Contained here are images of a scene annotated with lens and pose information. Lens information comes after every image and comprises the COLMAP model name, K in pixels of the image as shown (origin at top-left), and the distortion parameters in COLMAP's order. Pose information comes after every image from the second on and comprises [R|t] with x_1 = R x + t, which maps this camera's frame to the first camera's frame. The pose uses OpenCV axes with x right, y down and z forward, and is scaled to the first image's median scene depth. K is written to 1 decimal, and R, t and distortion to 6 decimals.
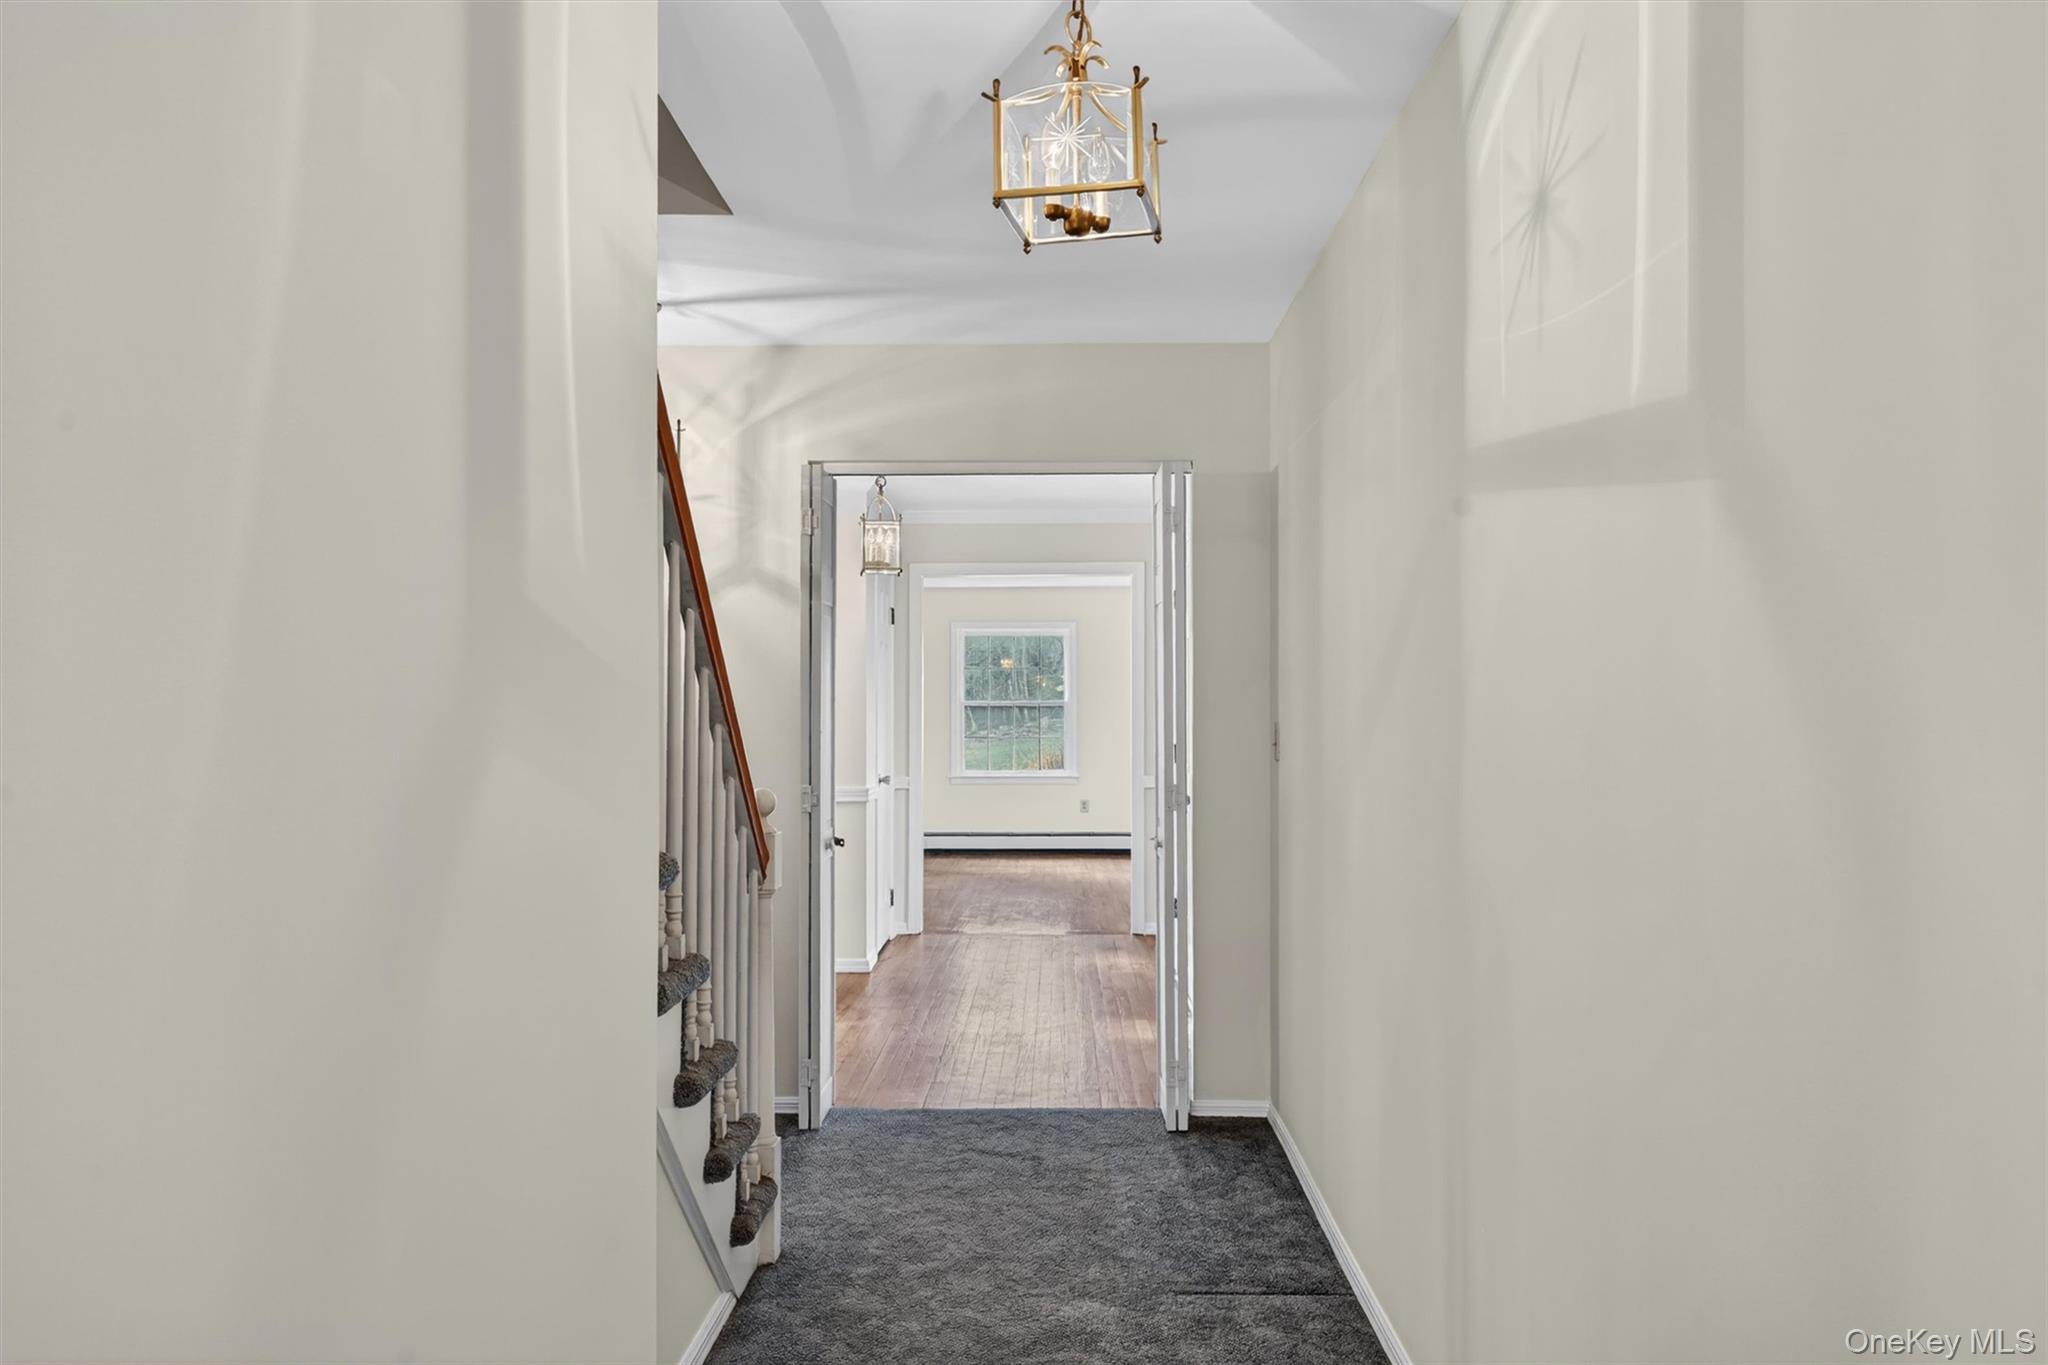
lens RADIAL K [[1426.3, 0, 1021.1], [0, 1426.3, 693.7], [0, 0, 1]] dist [0.010049, 0.002844]
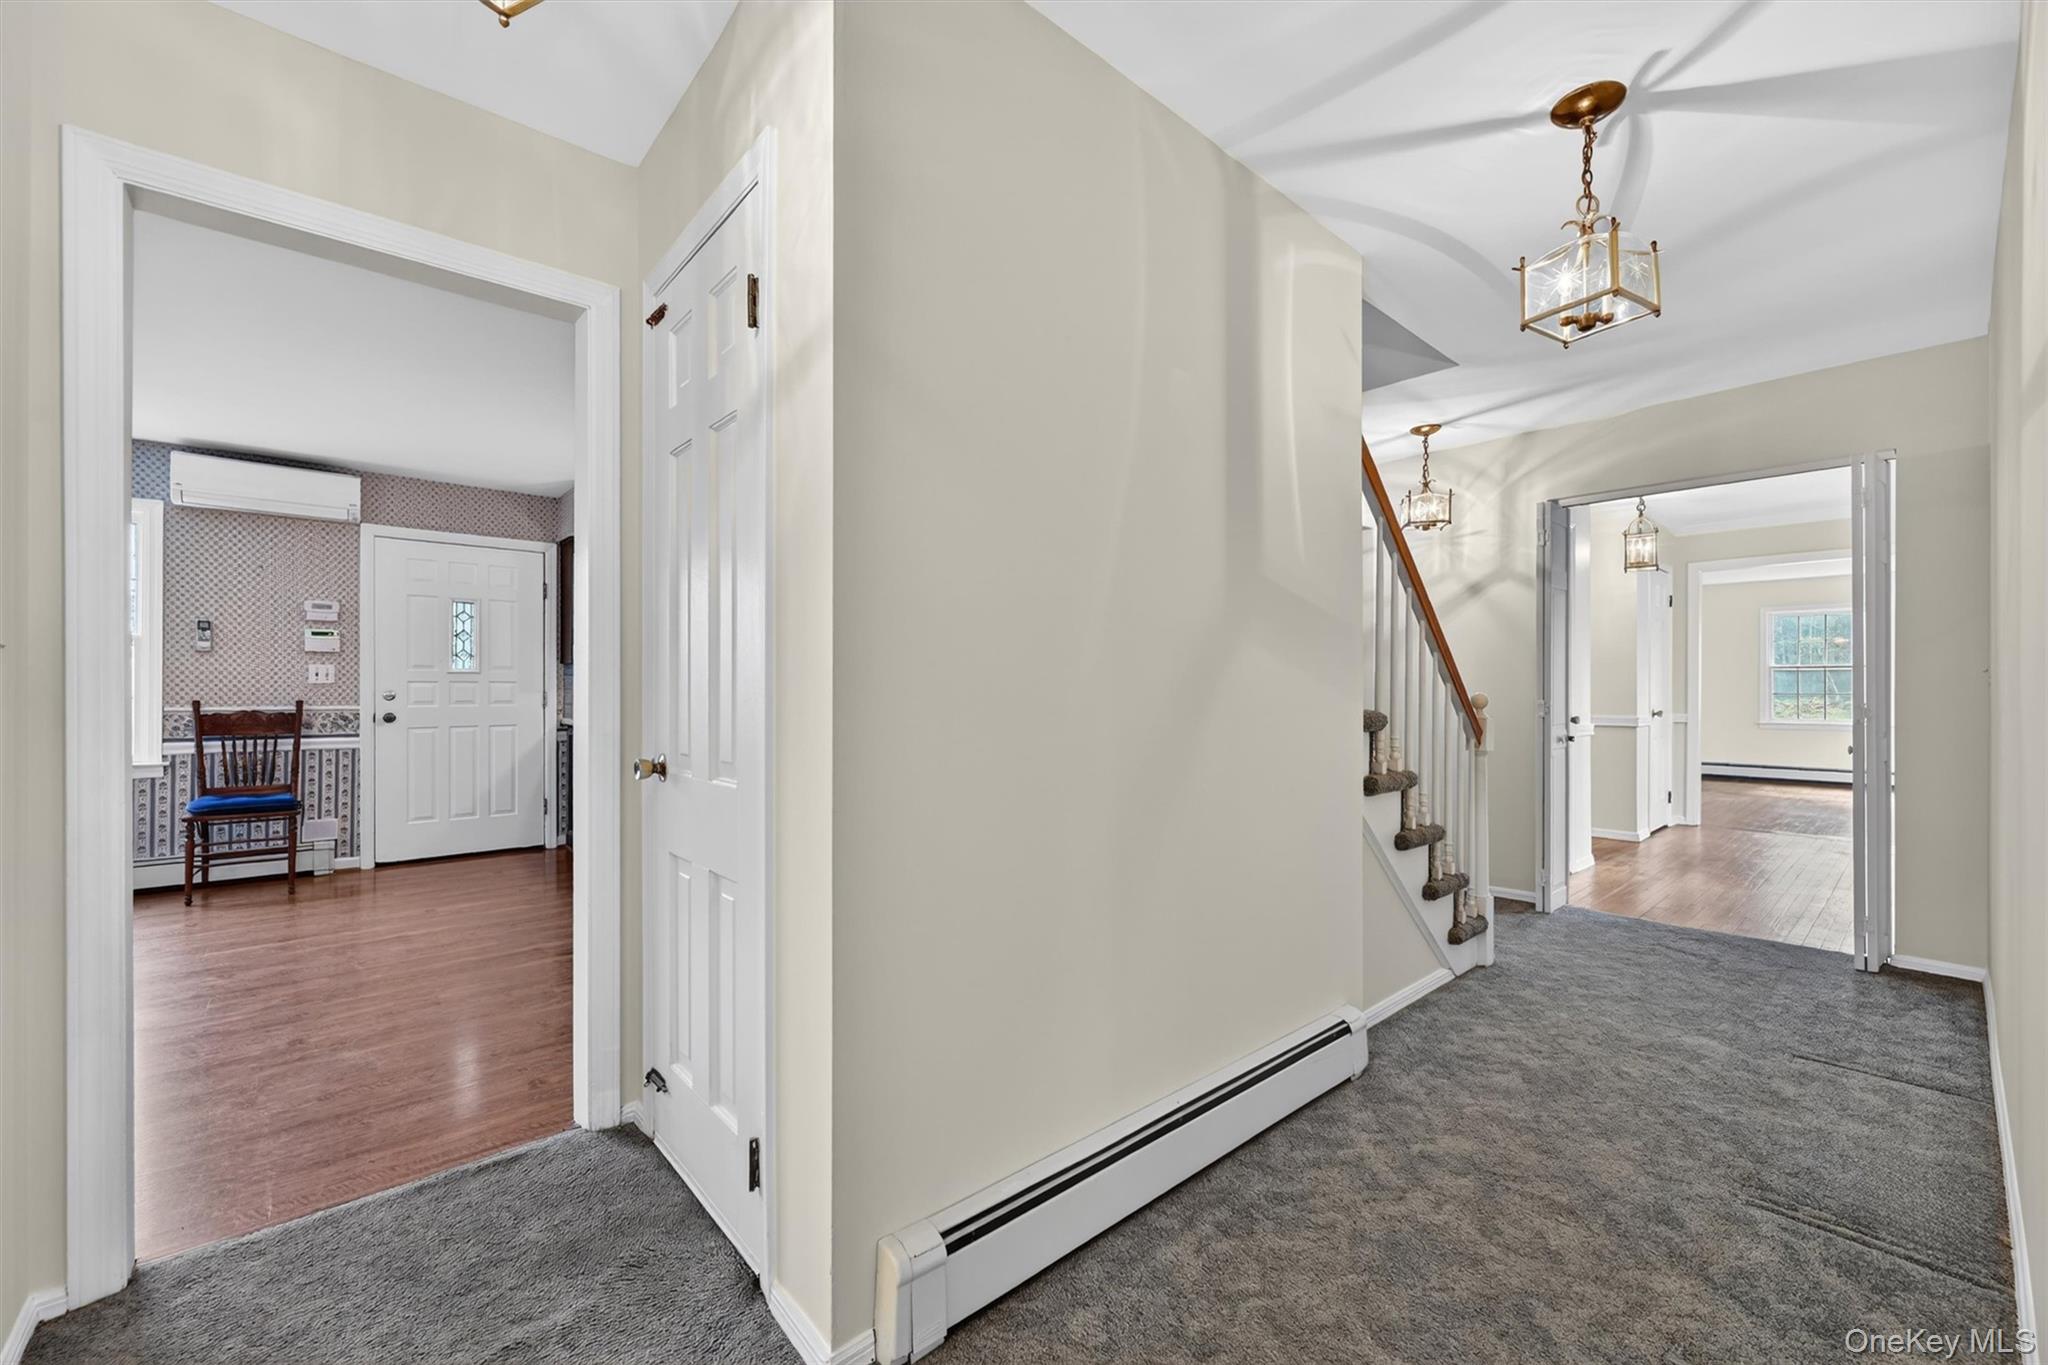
lens RADIAL K [[824.9, 0, 1025.7], [0, 824.9, 690.1], [0, 0, 1]] dist [-0.001153, 0.000075]
pose [[0.670792, 0.000684, -0.741646, 0.162047], [0.006666, 0.999954, 0.006951, 0.044542], [0.741616, -0.009607, 0.670756, -0.067024]]
